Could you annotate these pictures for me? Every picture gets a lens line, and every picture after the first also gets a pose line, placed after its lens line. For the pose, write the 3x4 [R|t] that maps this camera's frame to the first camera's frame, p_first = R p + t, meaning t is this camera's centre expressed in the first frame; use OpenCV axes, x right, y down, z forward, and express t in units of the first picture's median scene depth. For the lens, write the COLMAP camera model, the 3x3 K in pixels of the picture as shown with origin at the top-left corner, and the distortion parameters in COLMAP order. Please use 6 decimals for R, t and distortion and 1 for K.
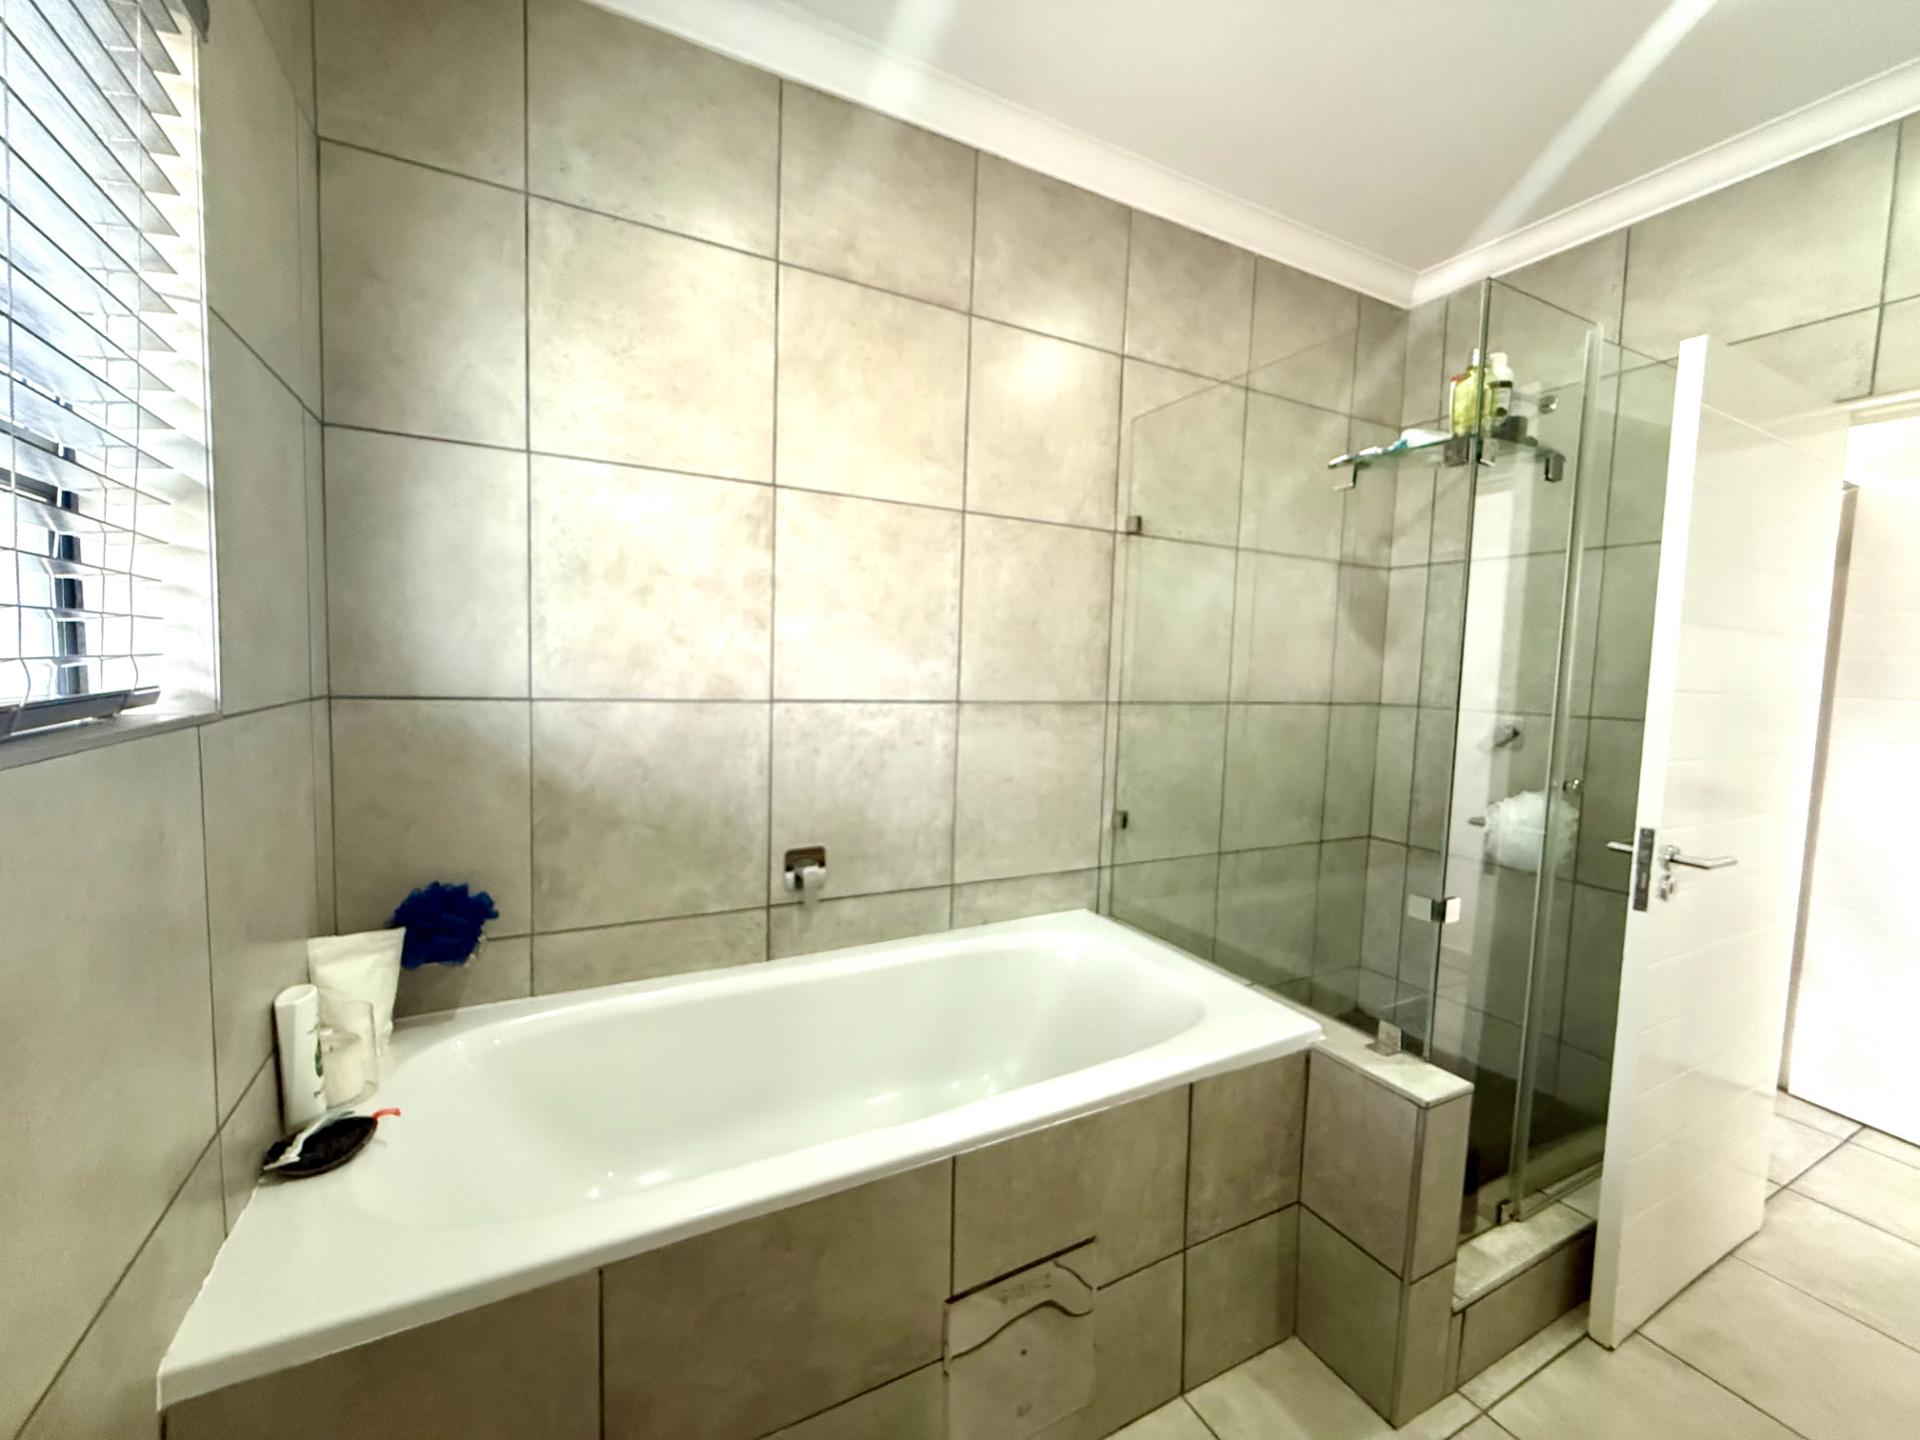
lens RADIAL K [[769.6, 0, 957.2], [0, 769.6, 716.3], [0, 0, 1]] dist [0.000613, -0.000545]
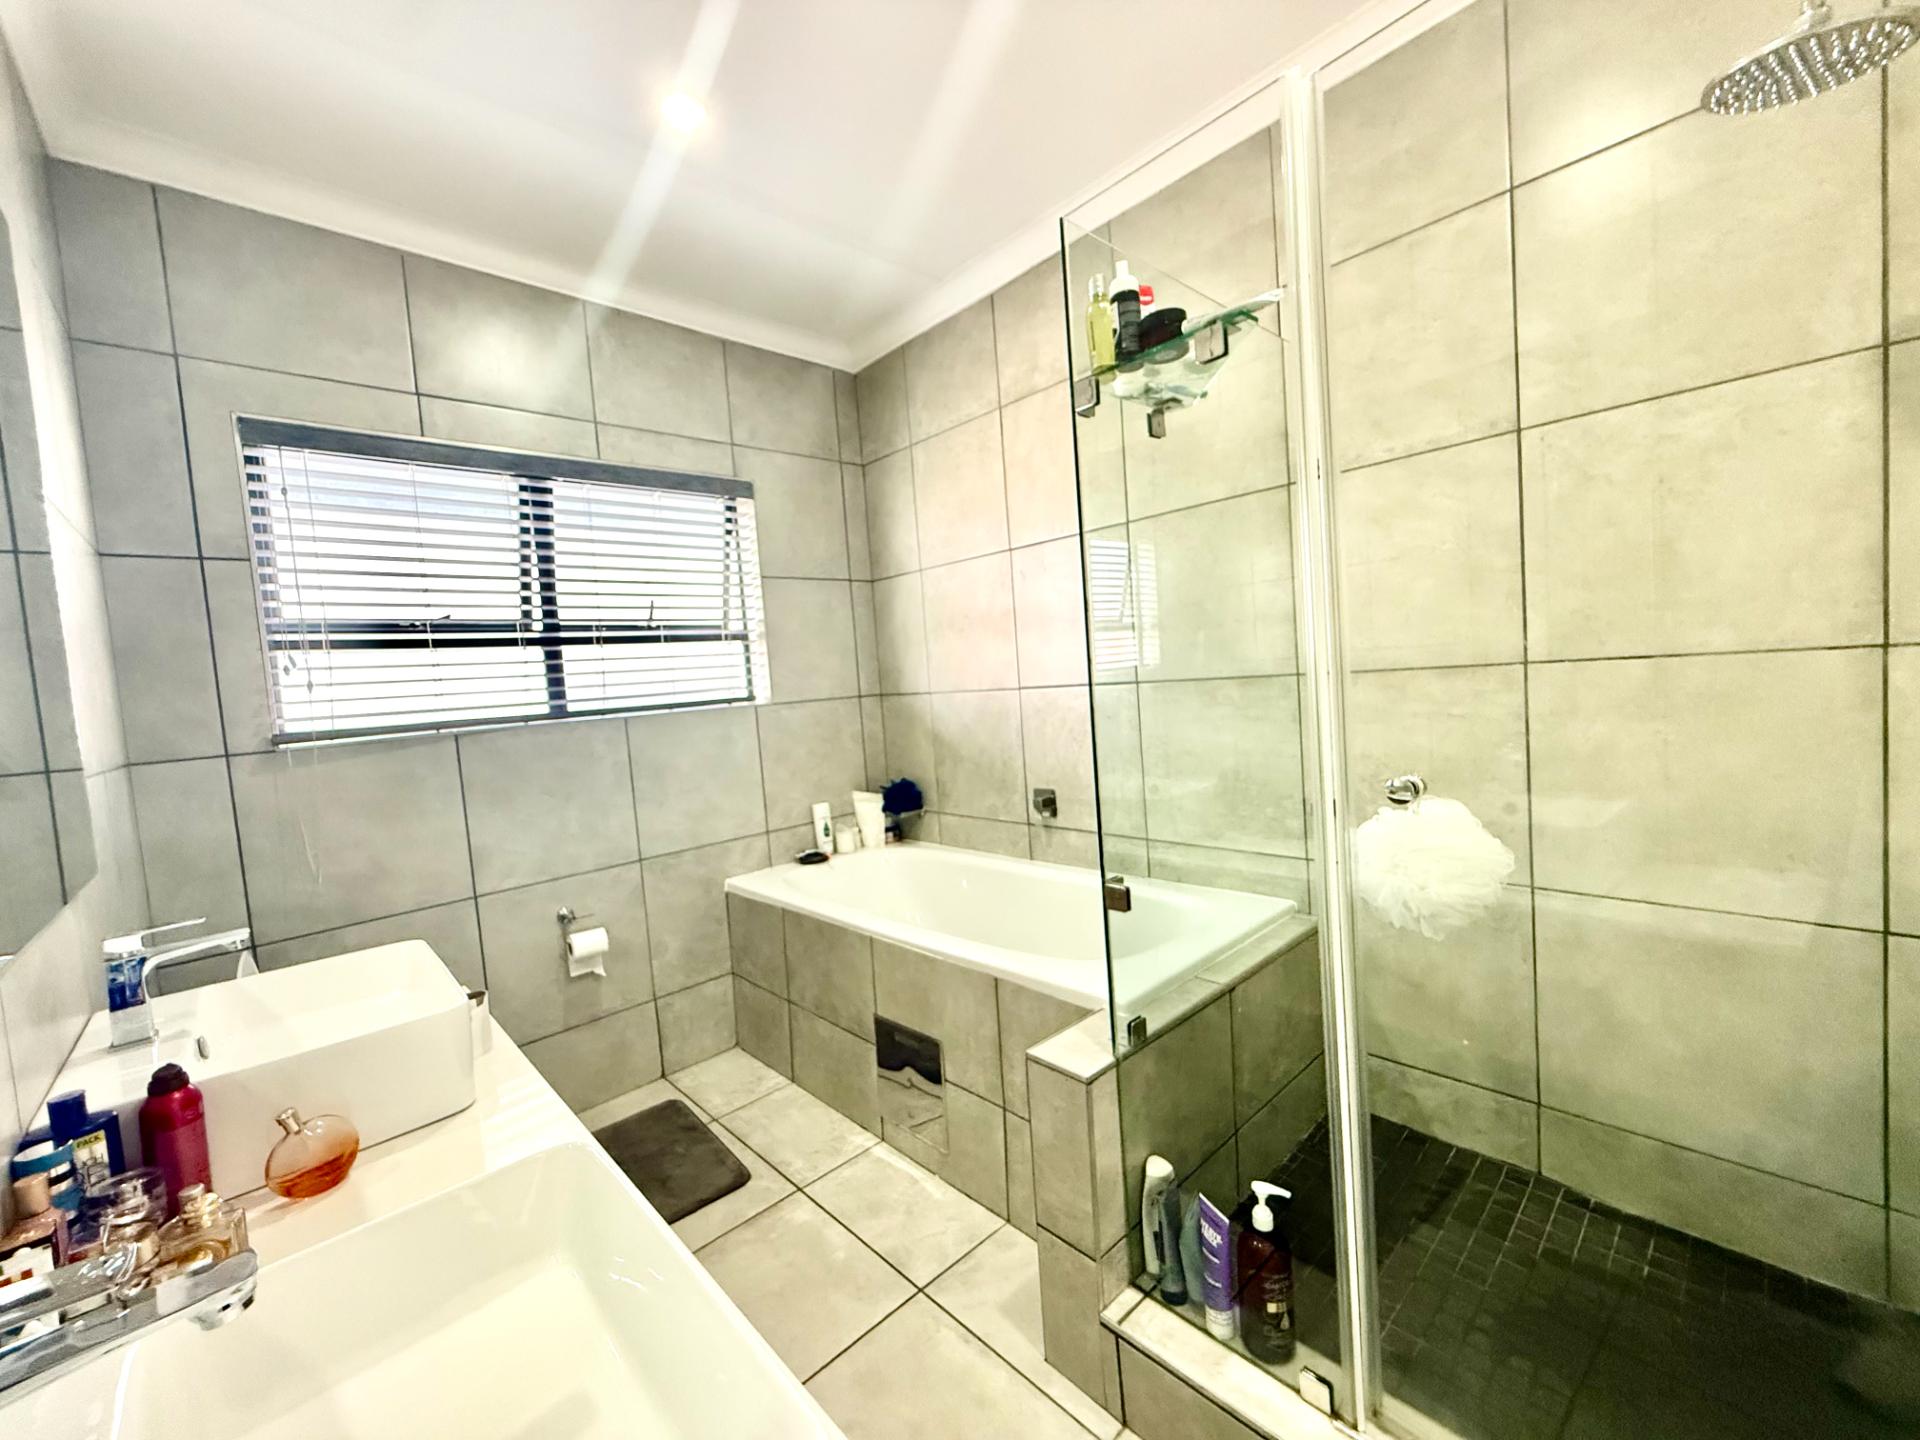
lens RADIAL K [[769.6, 0, 957.2], [0, 769.6, 716.3], [0, 0, 1]] dist [0.000613, -0.000545]
pose [[0.258677, 0.001567, -0.965963, 1.318349], [0.017348, 0.999830, 0.006268, 0.025792], [0.965808, -0.018379, 0.258606, 0.526568]]
